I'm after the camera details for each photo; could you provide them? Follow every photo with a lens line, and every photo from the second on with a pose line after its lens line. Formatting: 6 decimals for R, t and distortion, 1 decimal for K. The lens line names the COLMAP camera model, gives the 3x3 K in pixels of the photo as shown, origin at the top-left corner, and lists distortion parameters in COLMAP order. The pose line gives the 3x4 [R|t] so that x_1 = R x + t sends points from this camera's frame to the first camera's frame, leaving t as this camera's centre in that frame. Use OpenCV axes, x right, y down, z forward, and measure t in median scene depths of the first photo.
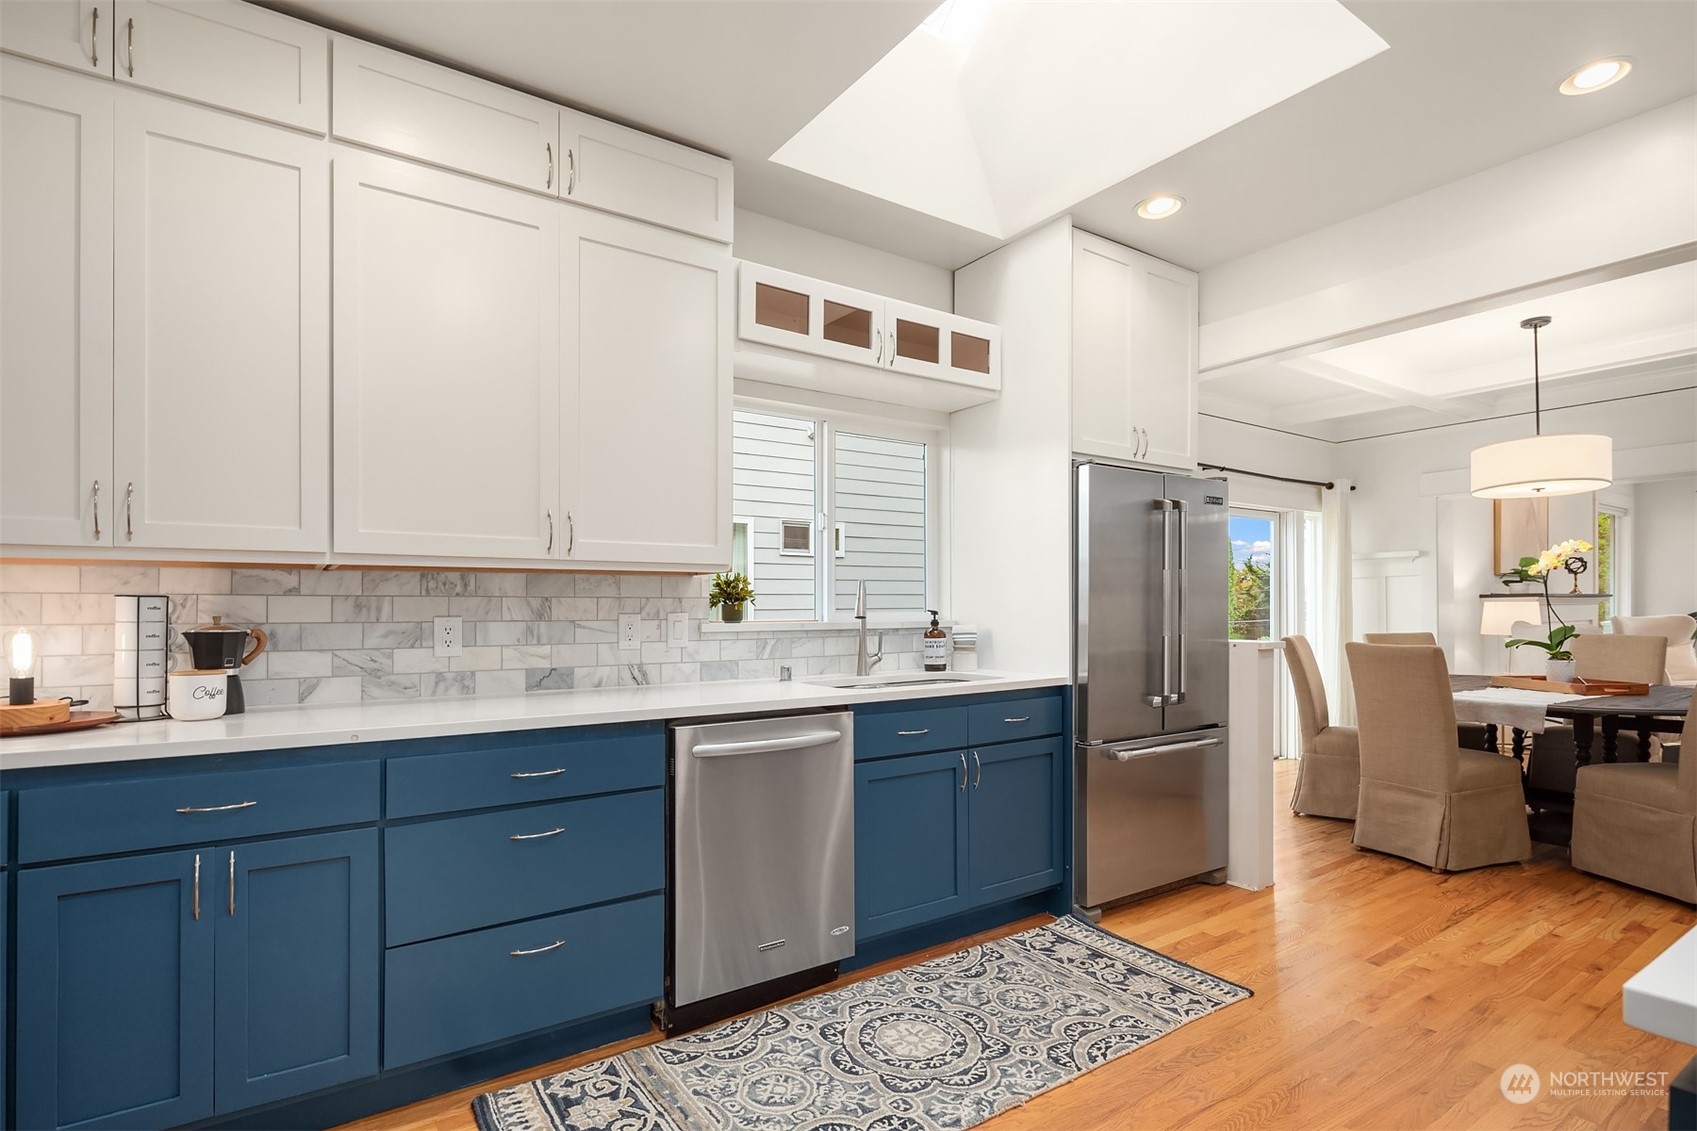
lens RADIAL K [[834.7, 0, 835.0], [0, 834.7, 607.5], [0, 0, 1]] dist [0.003575, -0.006625]
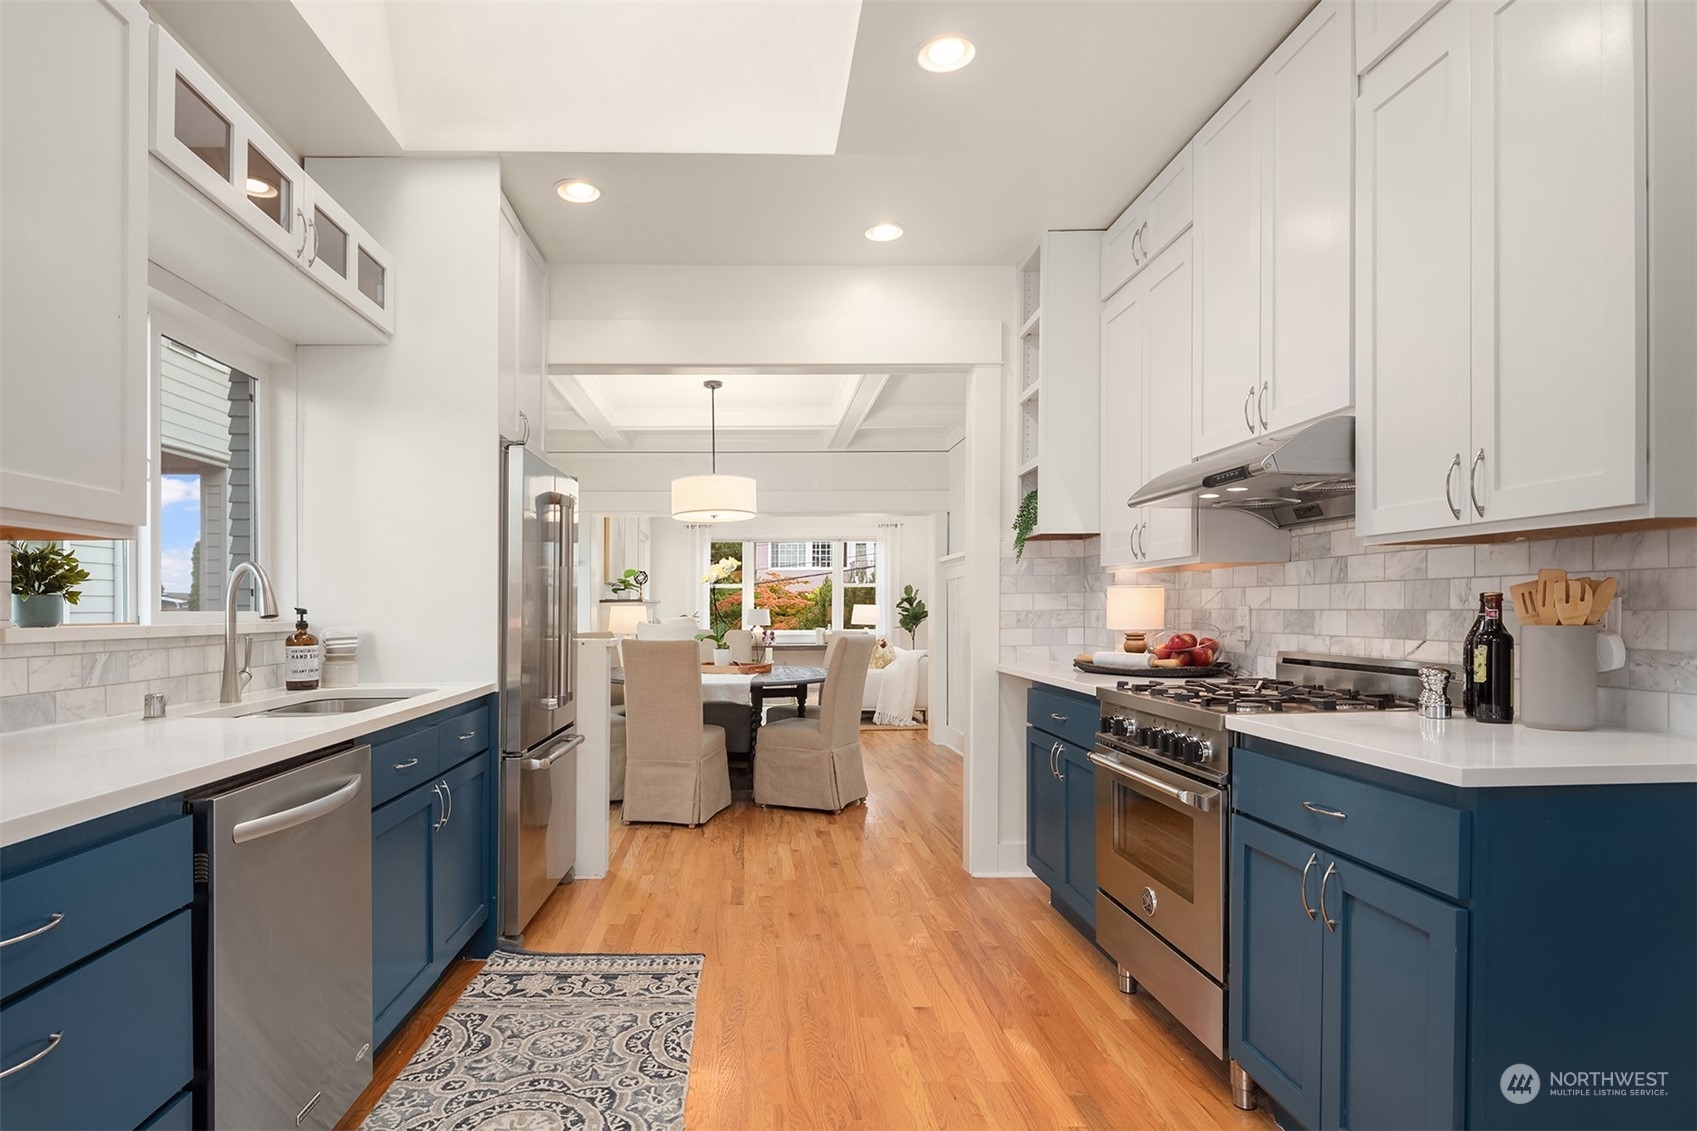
lens RADIAL K [[901.1, 0, 777.8], [0, 901.1, 628.4], [0, 0, 1]] dist [0.000589, -0.000708]
pose [[0.540165, -0.015780, 0.841411, -0.355324], [0.004465, 0.999864, 0.015885, 0.011290], [-0.841547, -0.004824, 0.540162, 0.229981]]
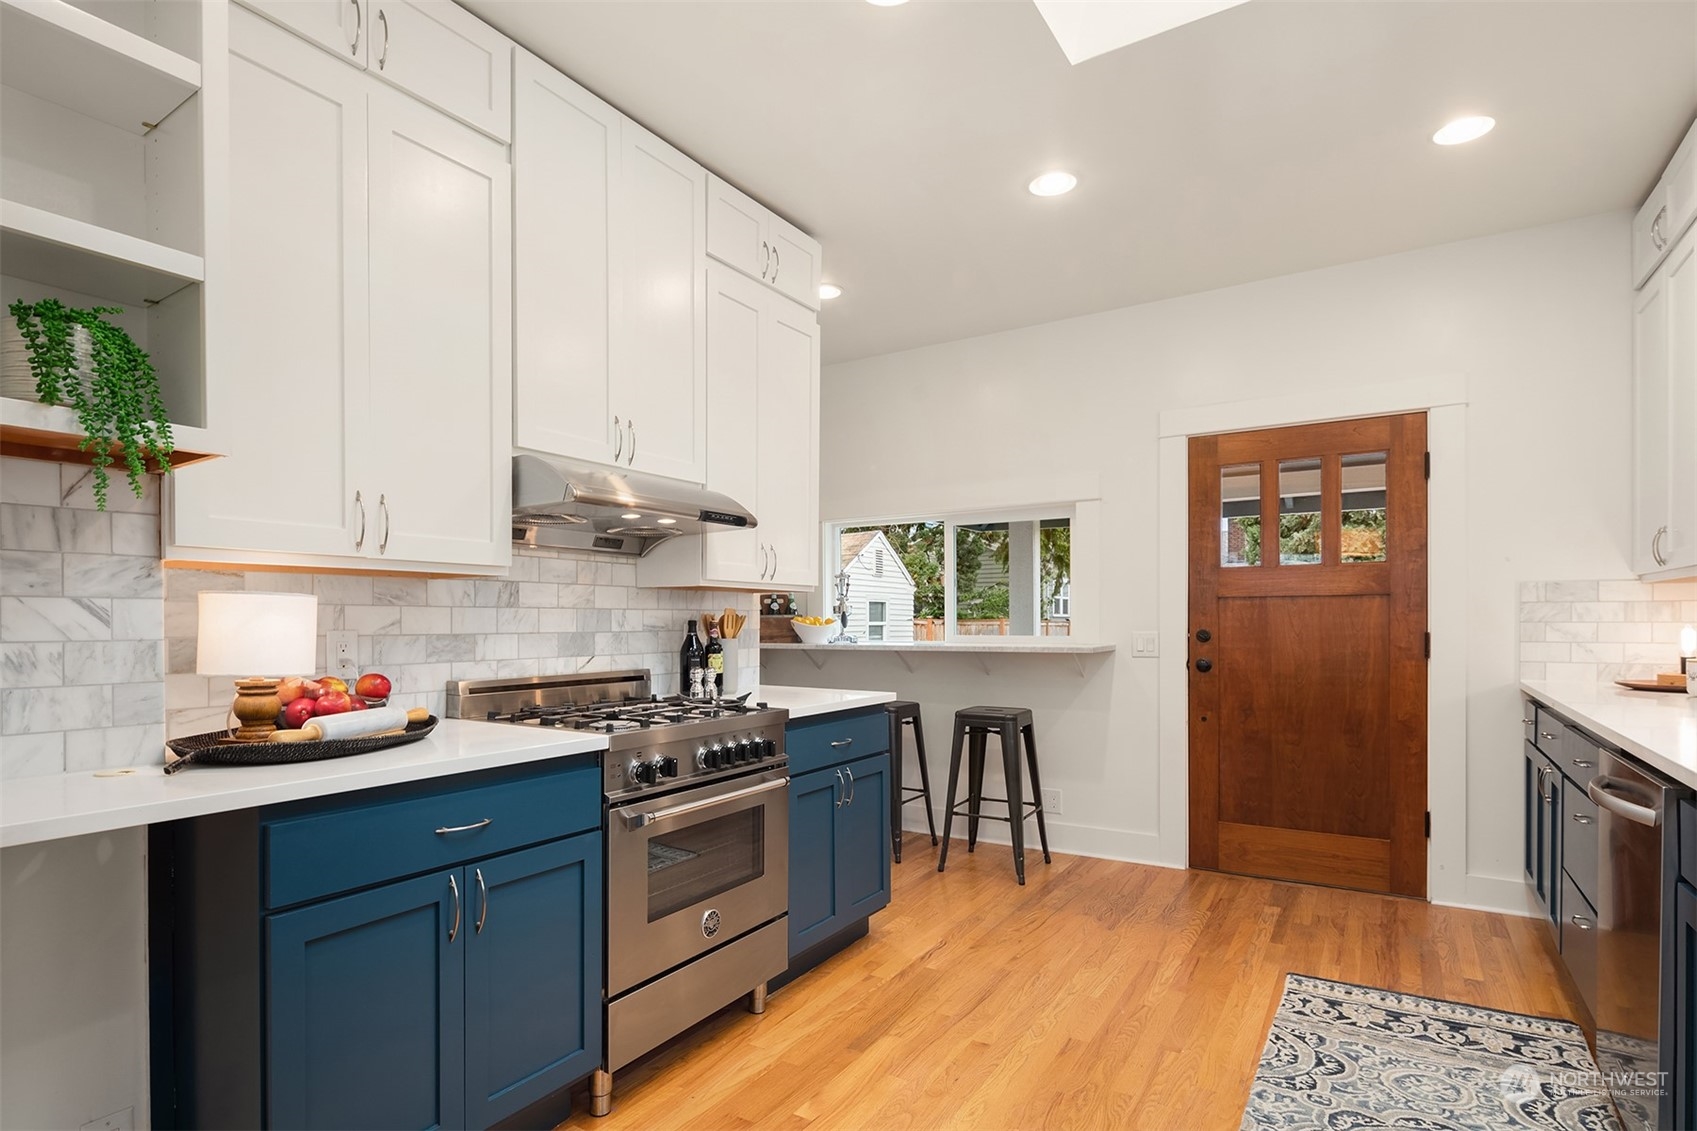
lens RADIAL K [[901.1, 0, 777.8], [0, 901.1, 628.4], [0, 0, 1]] dist [0.000589, -0.000708]
pose [[-0.931112, 0.012794, -0.364509, 0.683536], [0.009924, 0.999903, 0.009746, -0.000798], [0.364598, 0.005457, -0.931149, 1.112692]]
